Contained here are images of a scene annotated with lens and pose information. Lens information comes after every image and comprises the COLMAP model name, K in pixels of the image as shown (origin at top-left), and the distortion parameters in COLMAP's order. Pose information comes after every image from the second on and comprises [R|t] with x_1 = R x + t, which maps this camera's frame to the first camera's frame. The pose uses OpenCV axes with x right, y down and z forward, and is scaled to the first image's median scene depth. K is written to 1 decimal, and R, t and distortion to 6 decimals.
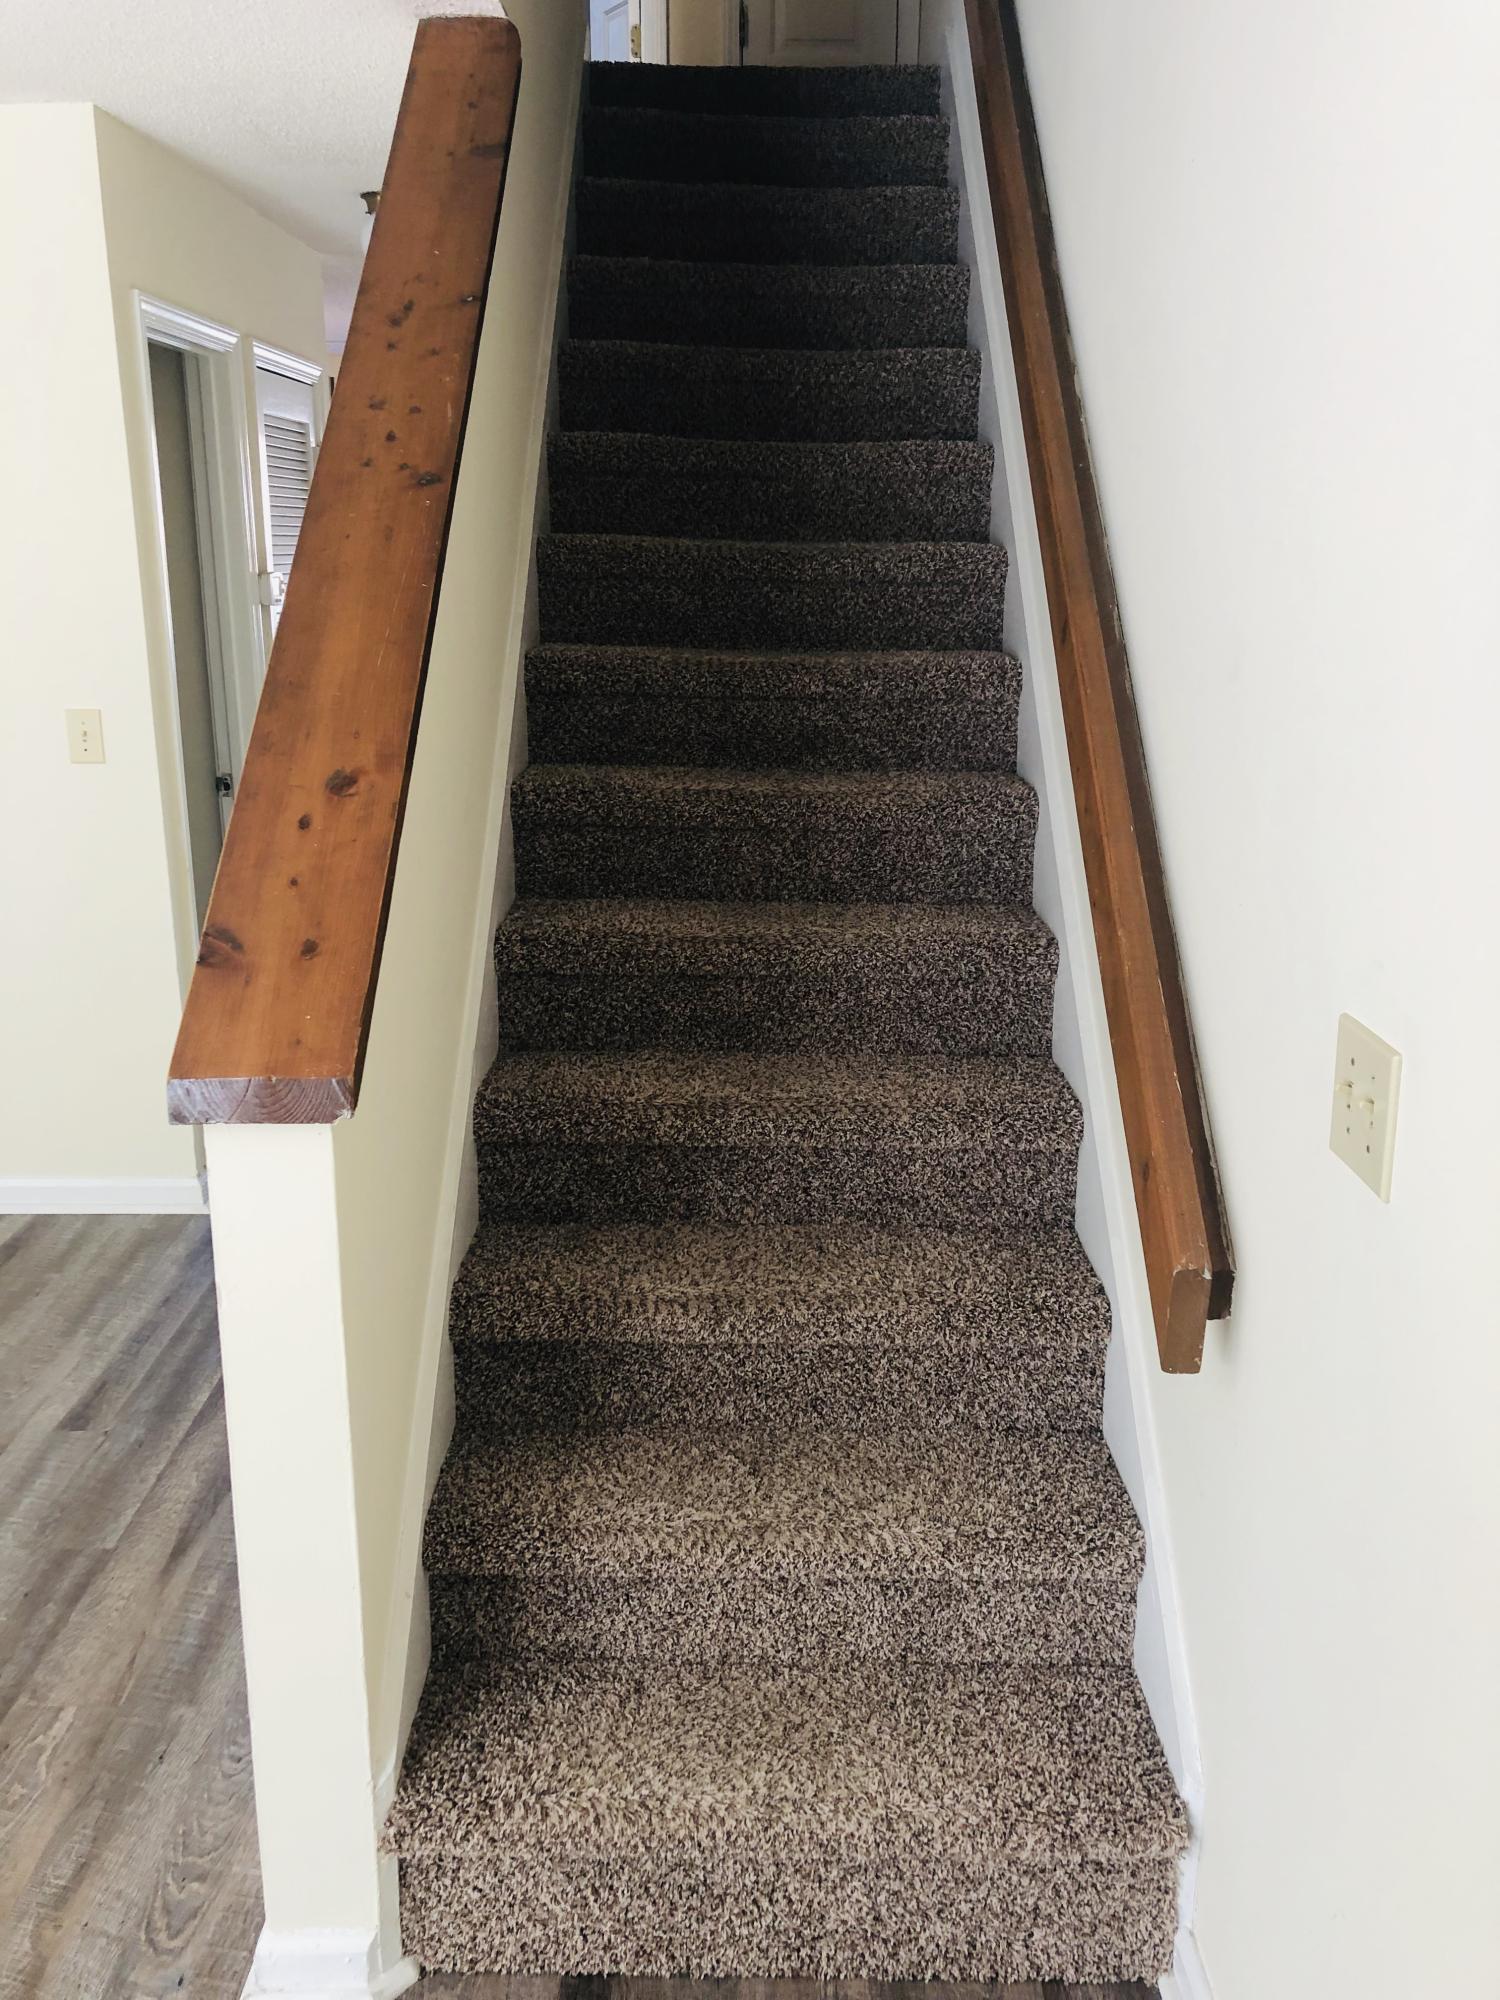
lens RADIAL K [[1626.0, 0, 763.9], [0, 1626.0, 986.0], [0, 0, 1]] dist [0.060244, -0.083581]
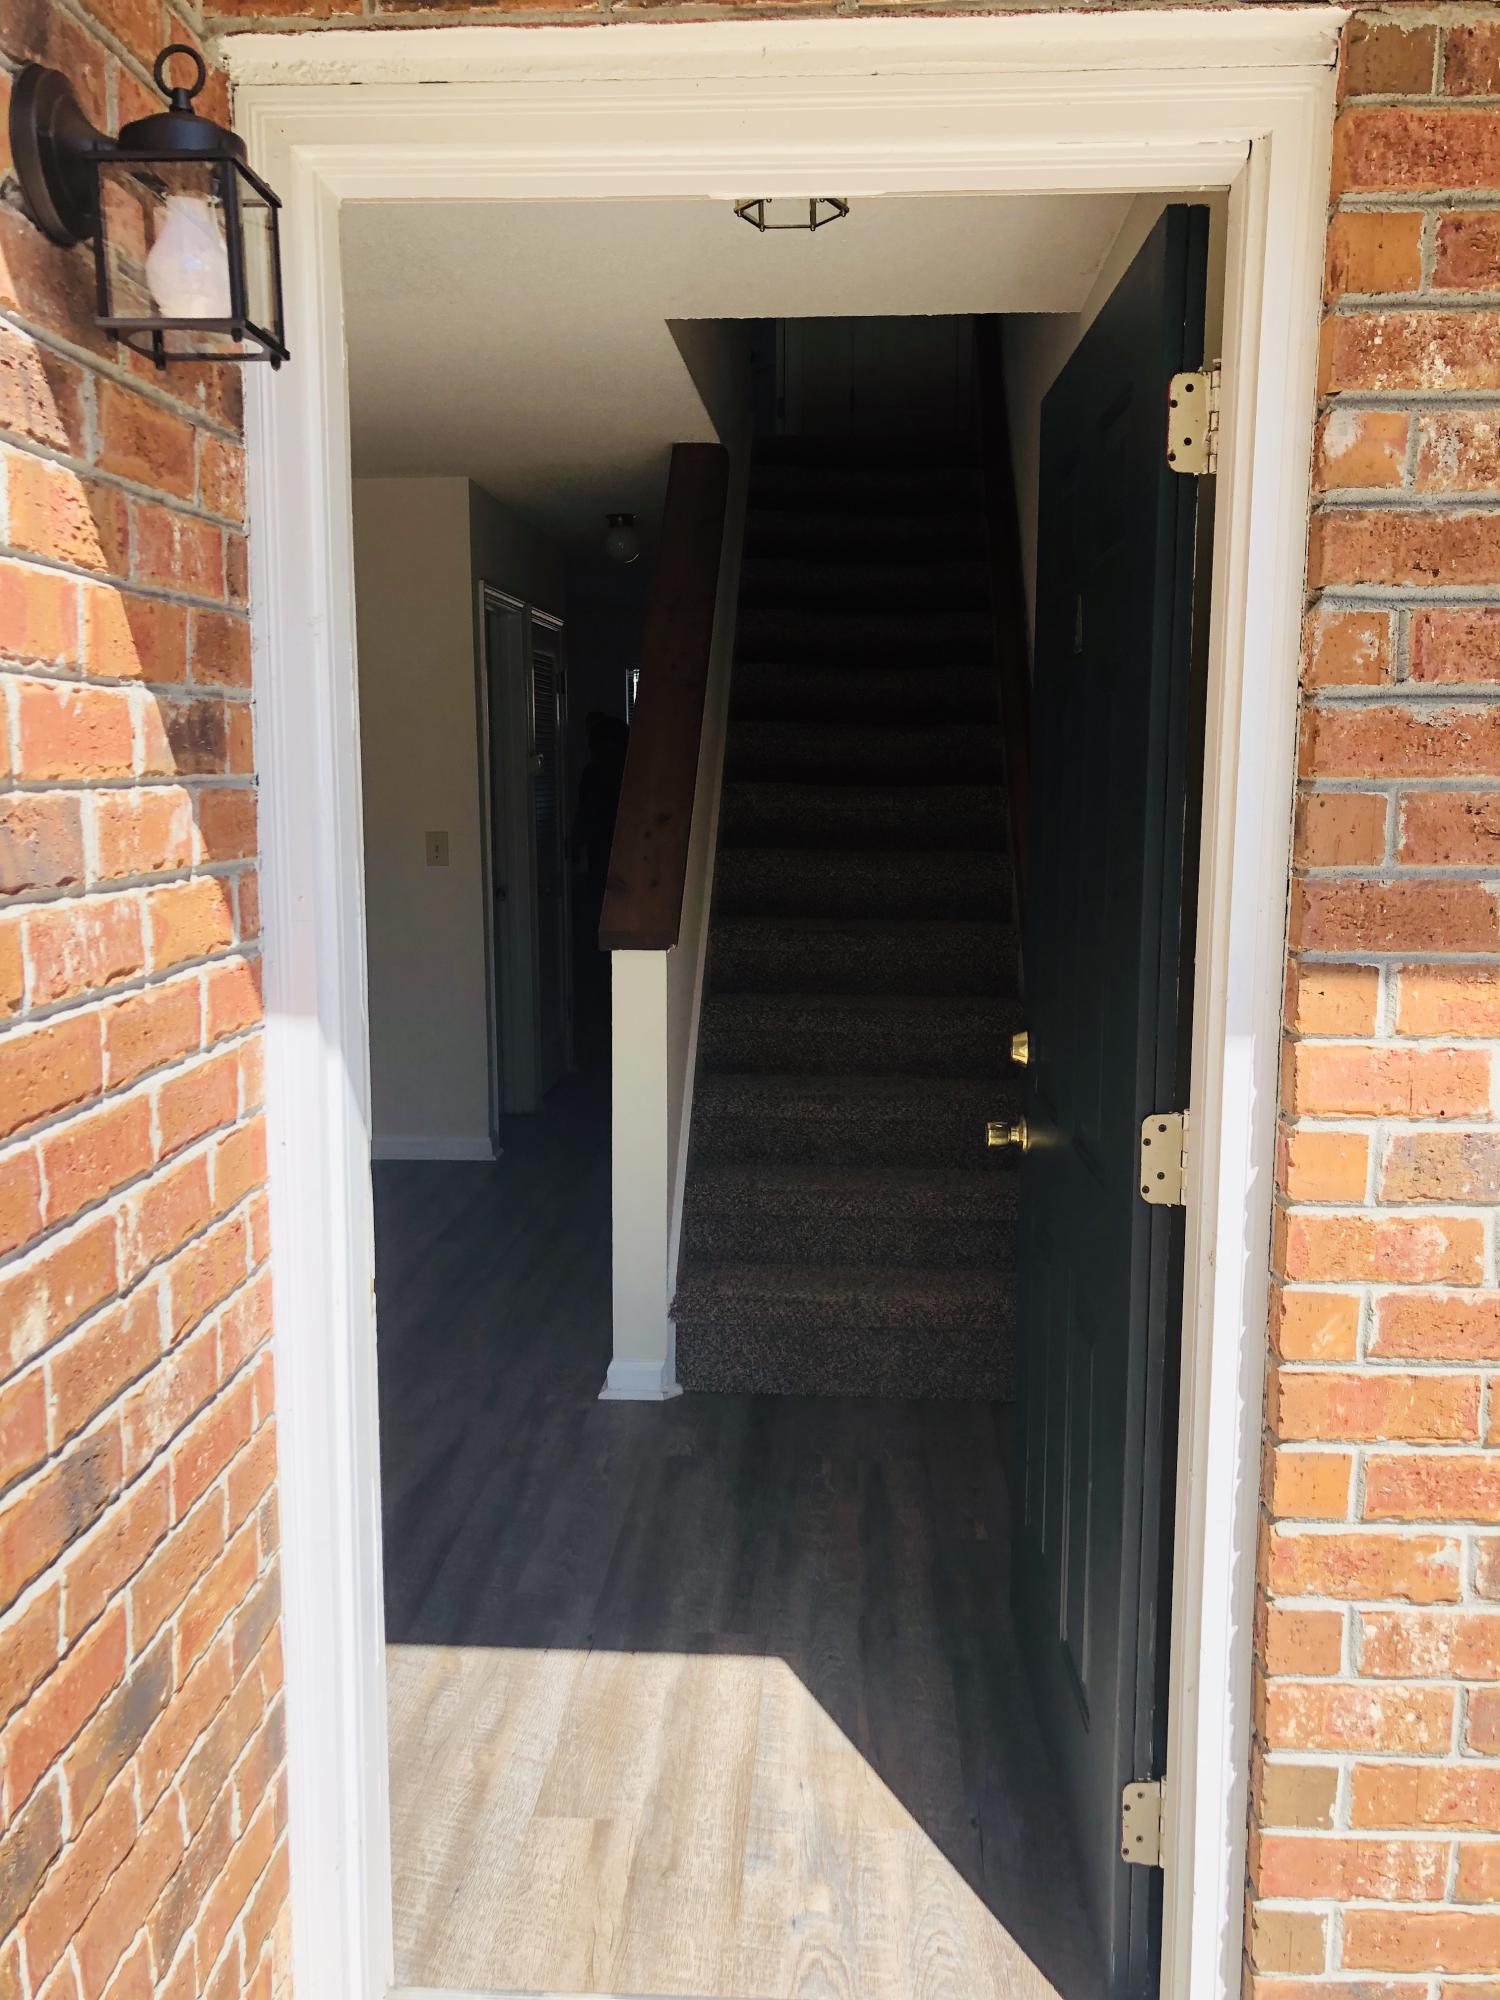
lens RADIAL K [[1626.0, 0, 763.9], [0, 1626.0, 986.0], [0, 0, 1]] dist [0.060244, -0.083581]
pose [[0.997764, 0.004549, -0.066687, 0.023842], [-0.012891, 0.992047, -0.125205, 0.354258], [0.065587, 0.125785, 0.989887, -1.077665]]
